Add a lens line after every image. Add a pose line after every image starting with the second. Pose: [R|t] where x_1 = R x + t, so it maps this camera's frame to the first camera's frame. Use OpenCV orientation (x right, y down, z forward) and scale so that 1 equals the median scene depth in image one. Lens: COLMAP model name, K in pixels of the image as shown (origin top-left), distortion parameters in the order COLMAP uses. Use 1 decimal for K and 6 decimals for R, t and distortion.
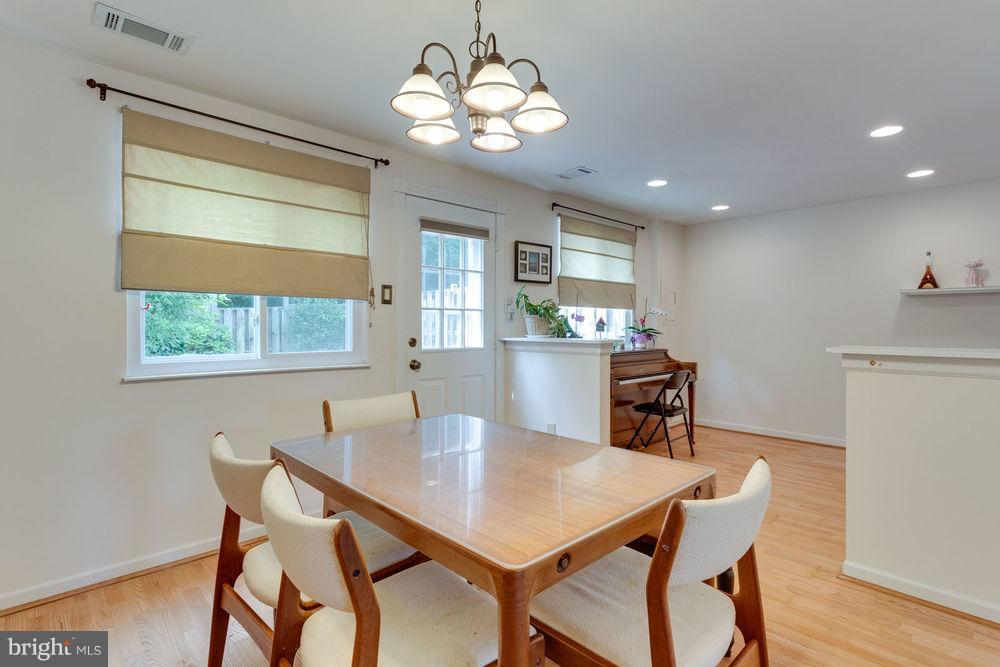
lens RADIAL K [[480.9, 0, 501.1], [0, 480.9, 332.0], [0, 0, 1]] dist [0.002487, 0.003178]
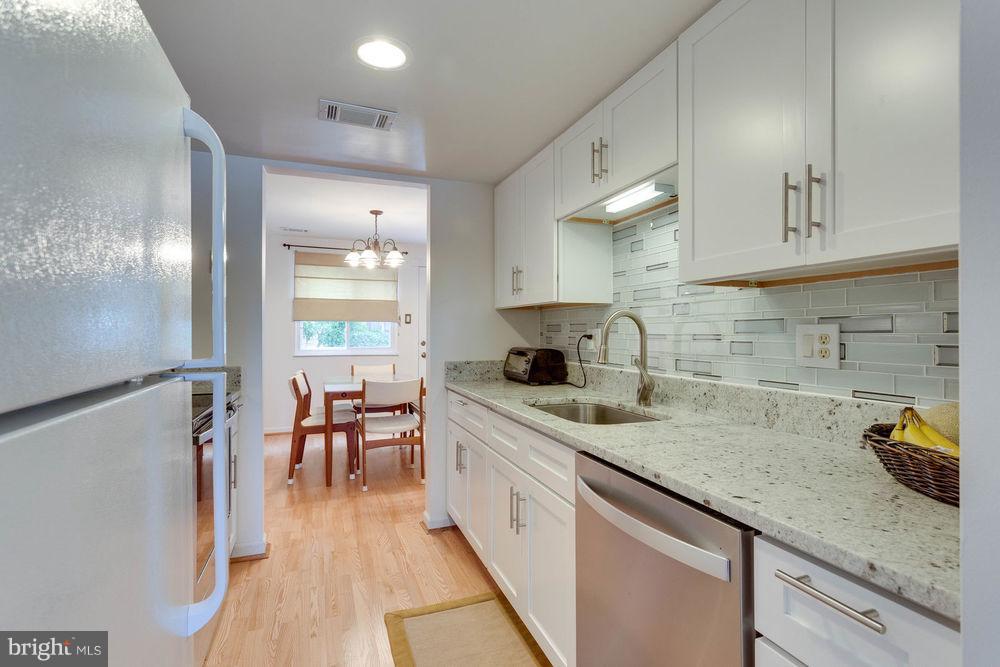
lens RADIAL K [[480.9, 0, 506.2], [0, 480.9, 326.6], [0, 0, 1]] dist [0.002487, 0.003178]
pose [[0.931298, -0.000754, -0.364258, 0.881958], [-0.007333, 0.999756, -0.020818, -0.007787], [0.364185, 0.022059, 0.931065, -0.717131]]
